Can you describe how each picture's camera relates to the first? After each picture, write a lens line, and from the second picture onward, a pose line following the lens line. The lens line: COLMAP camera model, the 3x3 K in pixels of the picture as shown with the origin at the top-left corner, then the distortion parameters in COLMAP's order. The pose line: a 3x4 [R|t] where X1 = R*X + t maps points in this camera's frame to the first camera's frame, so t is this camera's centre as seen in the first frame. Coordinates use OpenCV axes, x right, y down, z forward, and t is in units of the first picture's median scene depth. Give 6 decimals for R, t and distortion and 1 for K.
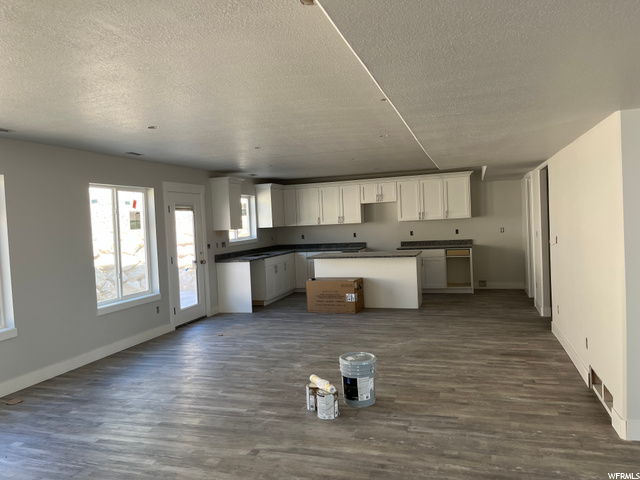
lens RADIAL K [[494.4, 0, 320.0], [0, 494.4, 240.0], [0, 0, 1]] dist [0.063583, -0.088317]
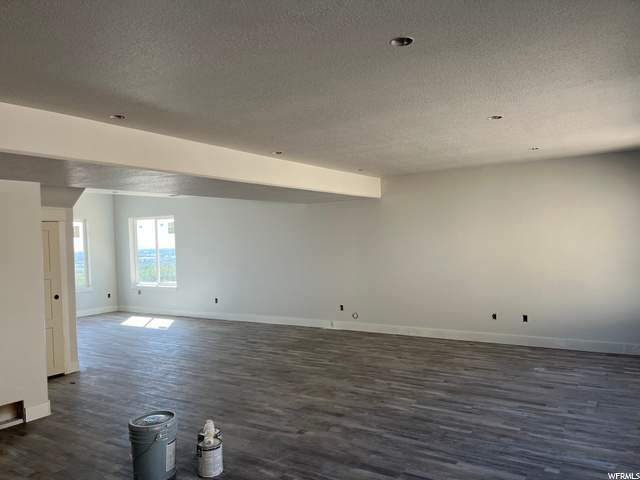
lens RADIAL K [[494.4, 0, 320.0], [0, 494.4, 240.0], [0, 0, 1]] dist [0.063583, -0.088317]
pose [[-0.965386, 0.076081, 0.249484, -0.450362], [0.085406, 0.995987, 0.026750, -0.054515], [-0.246448, 0.047132, -0.968009, 1.885269]]
